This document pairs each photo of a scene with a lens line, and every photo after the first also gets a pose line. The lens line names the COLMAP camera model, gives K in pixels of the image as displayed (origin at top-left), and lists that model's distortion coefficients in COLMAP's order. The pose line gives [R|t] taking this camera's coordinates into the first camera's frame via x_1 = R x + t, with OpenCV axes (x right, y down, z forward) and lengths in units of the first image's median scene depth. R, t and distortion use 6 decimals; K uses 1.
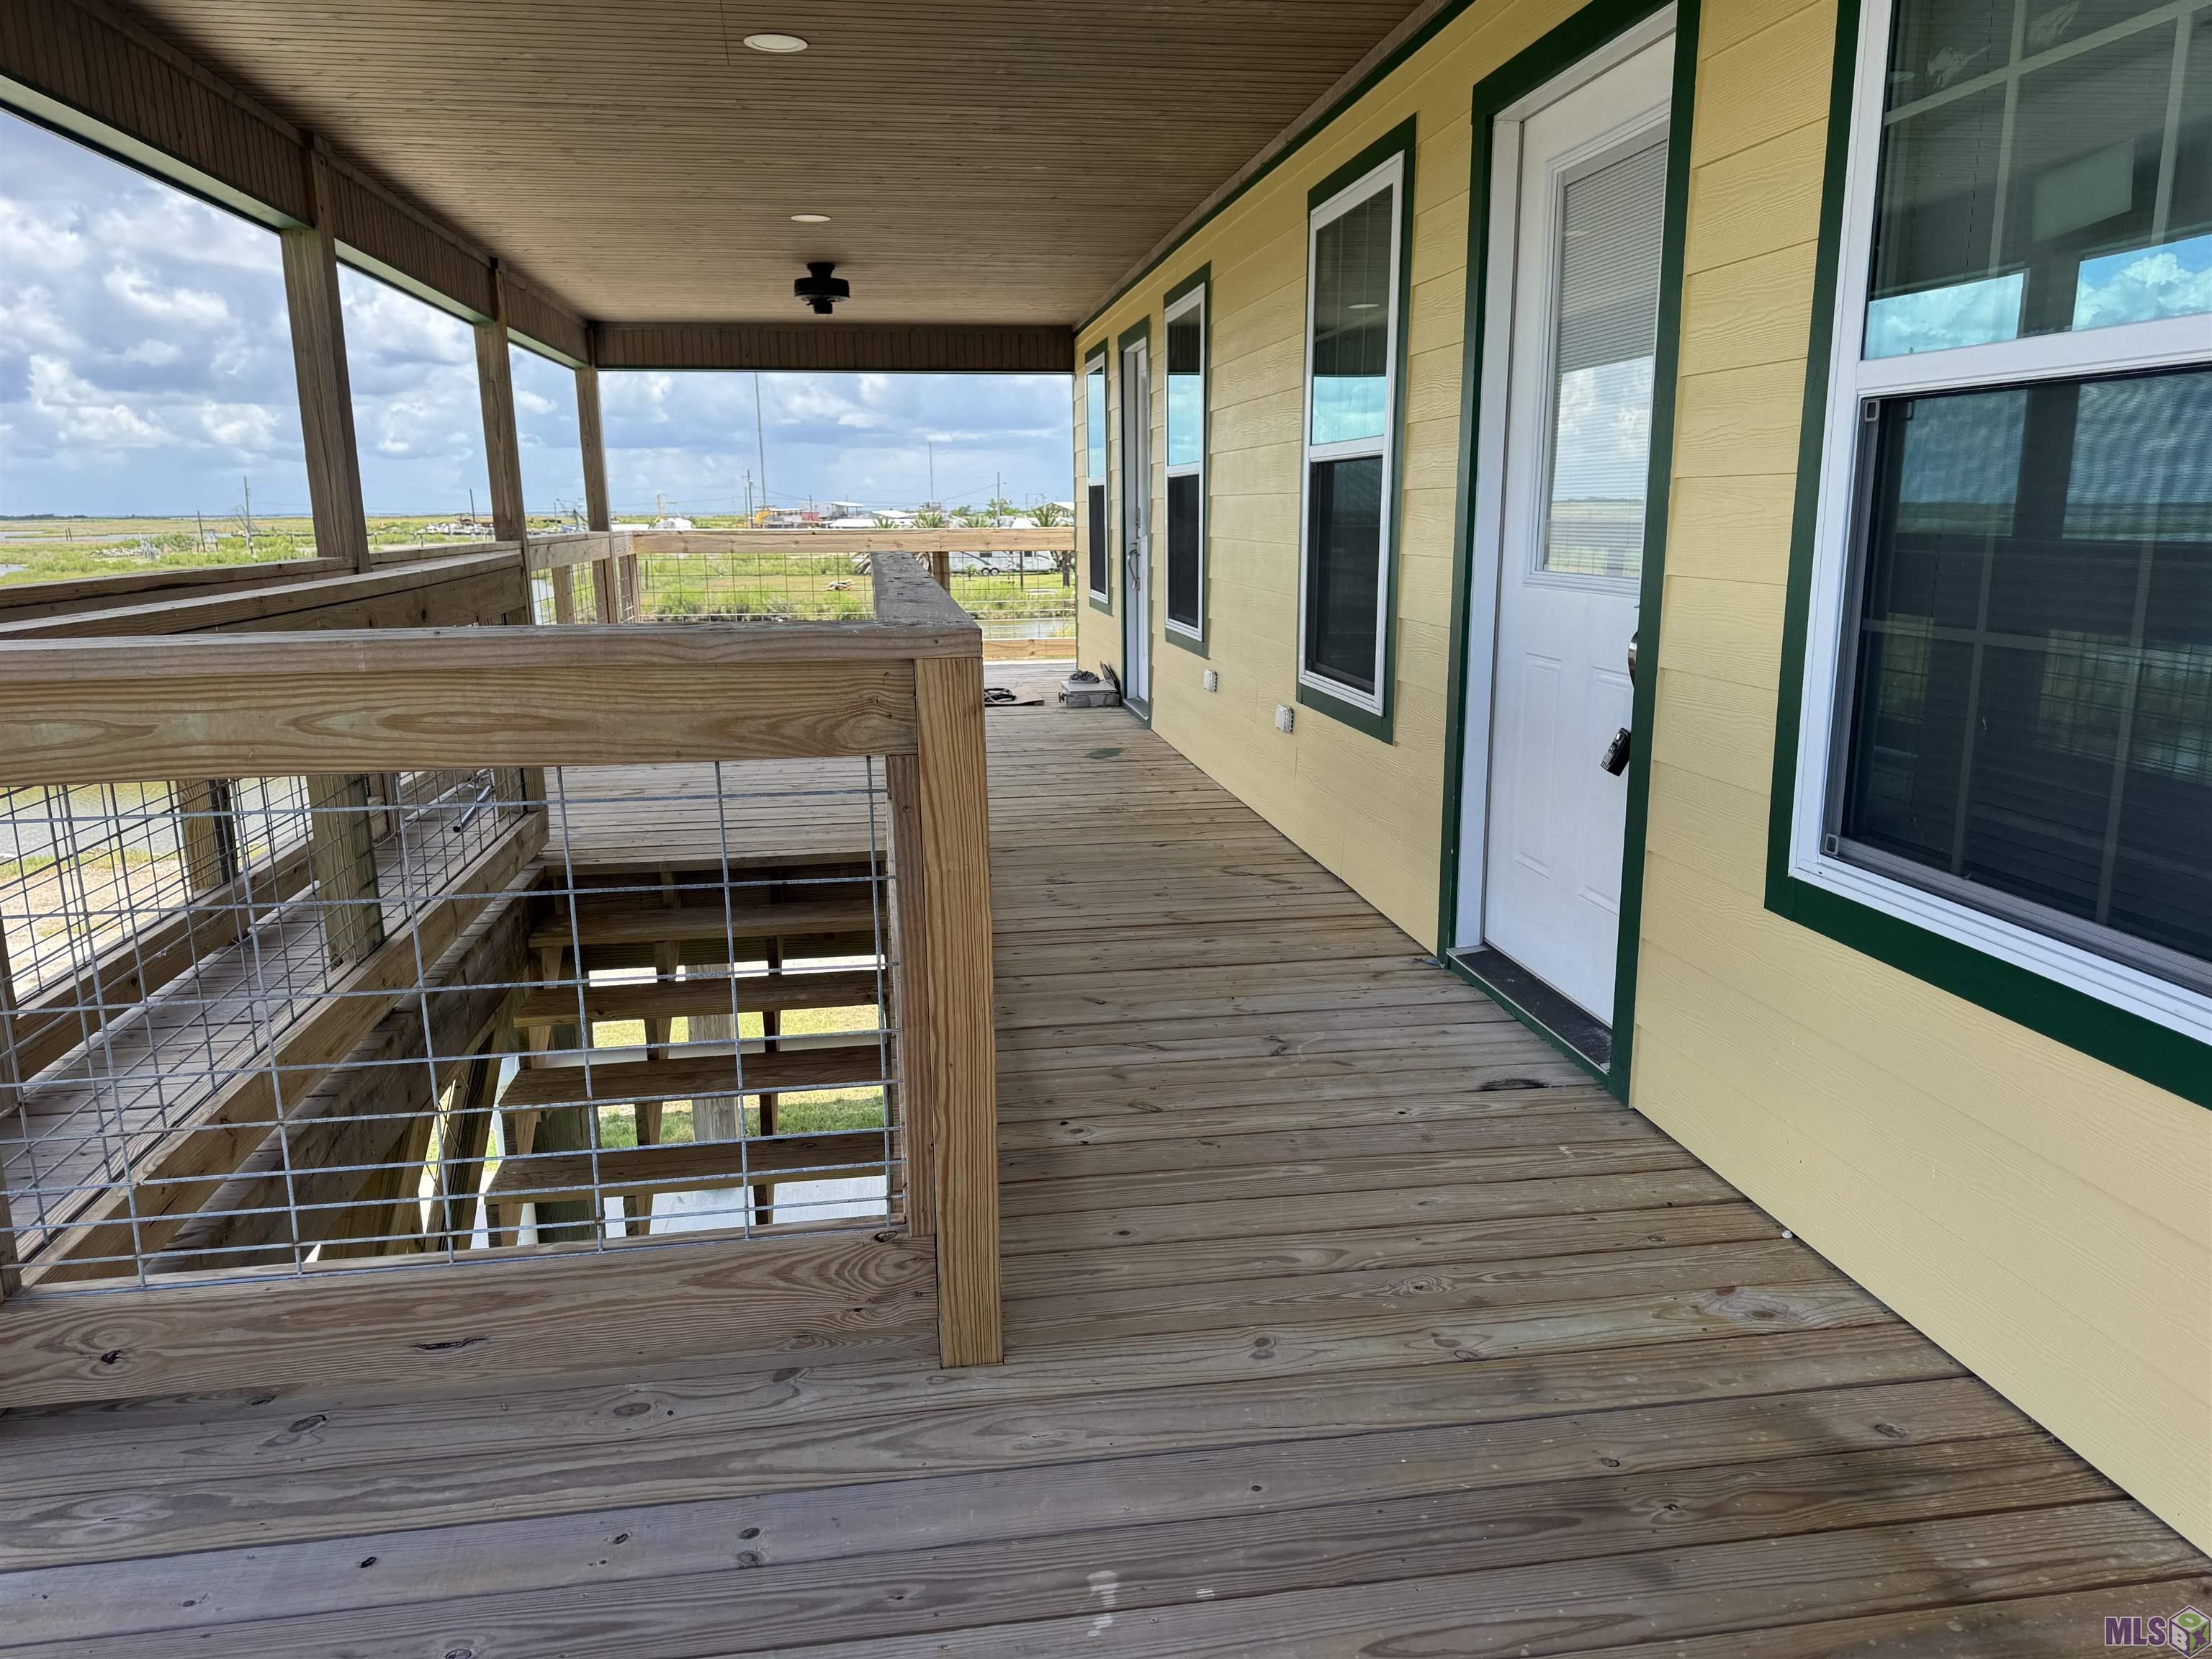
lens RADIAL K [[1544.0, 0, 1112.1], [0, 1544.0, 838.7], [0, 0, 1]] dist [0.177507, -0.260341]
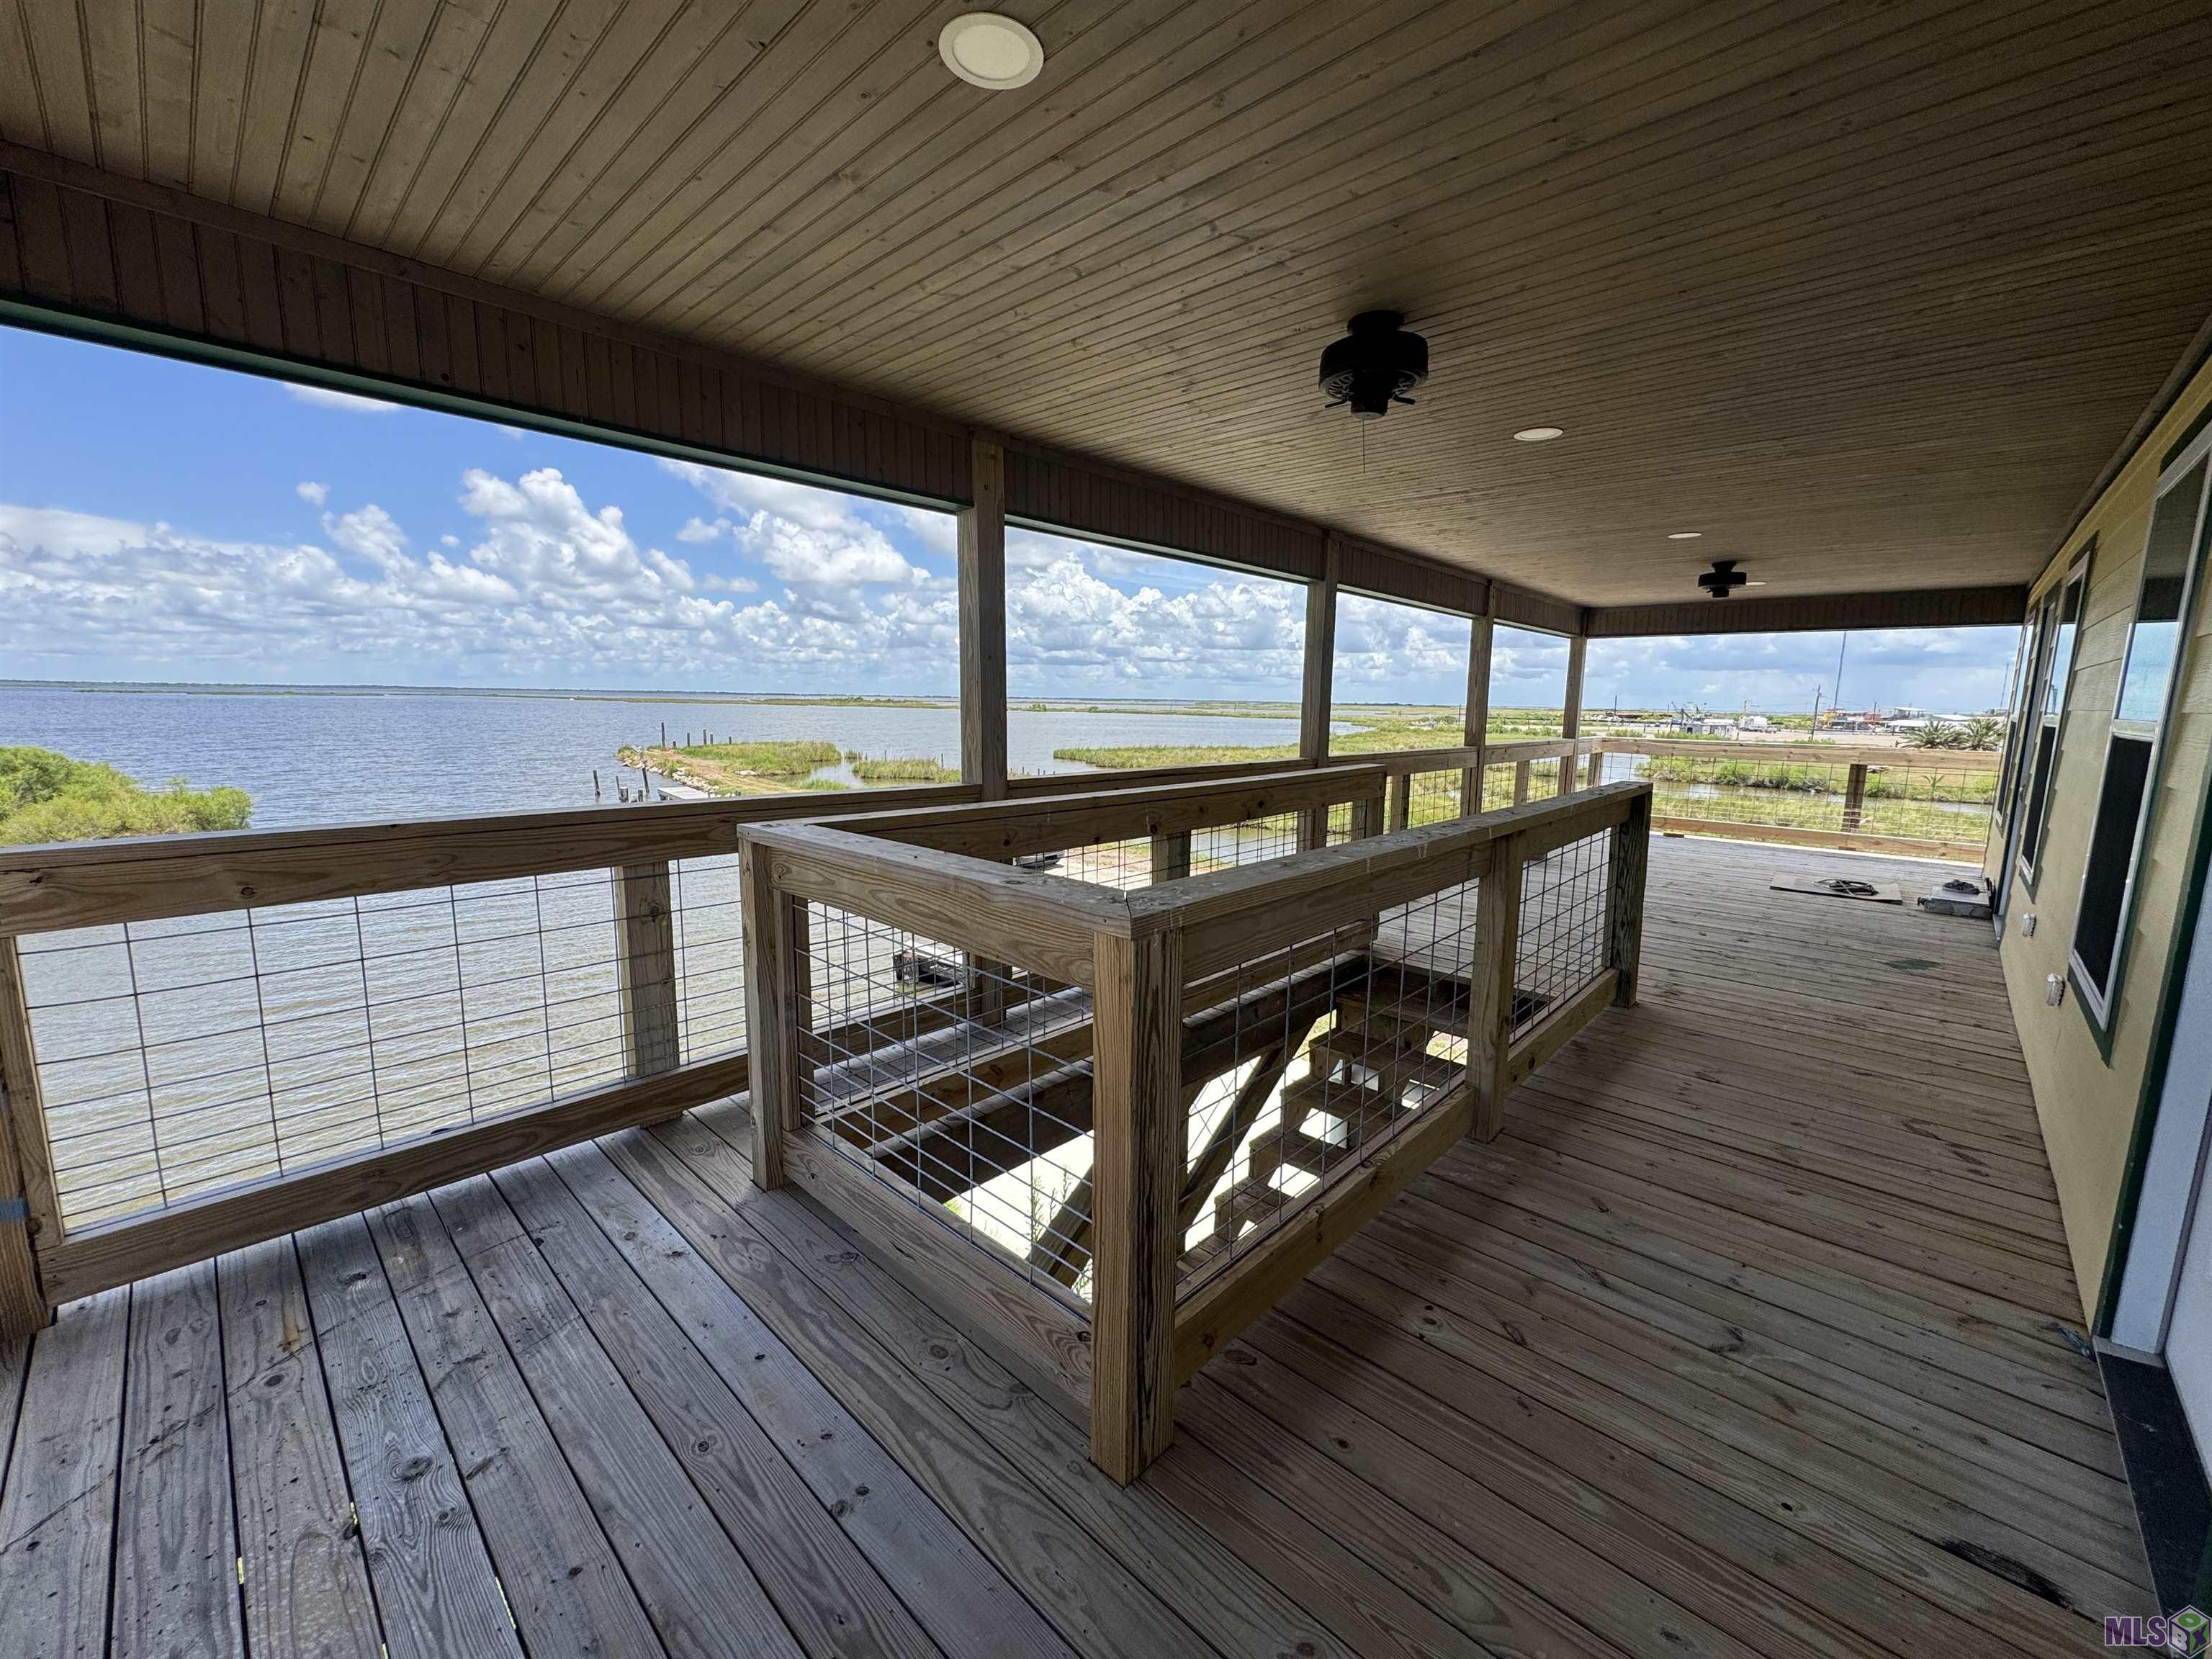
lens RADIAL K [[885.2, 0, 1106.0], [0, 885.2, 829.5], [0, 0, 1]] dist [-0.000549, -0.000046]
pose [[0.618834, 0.137345, -0.773421, 0.190922], [-0.187131, 0.982025, 0.024661, -0.095155], [0.762906, 0.129470, 0.633413, 0.231367]]
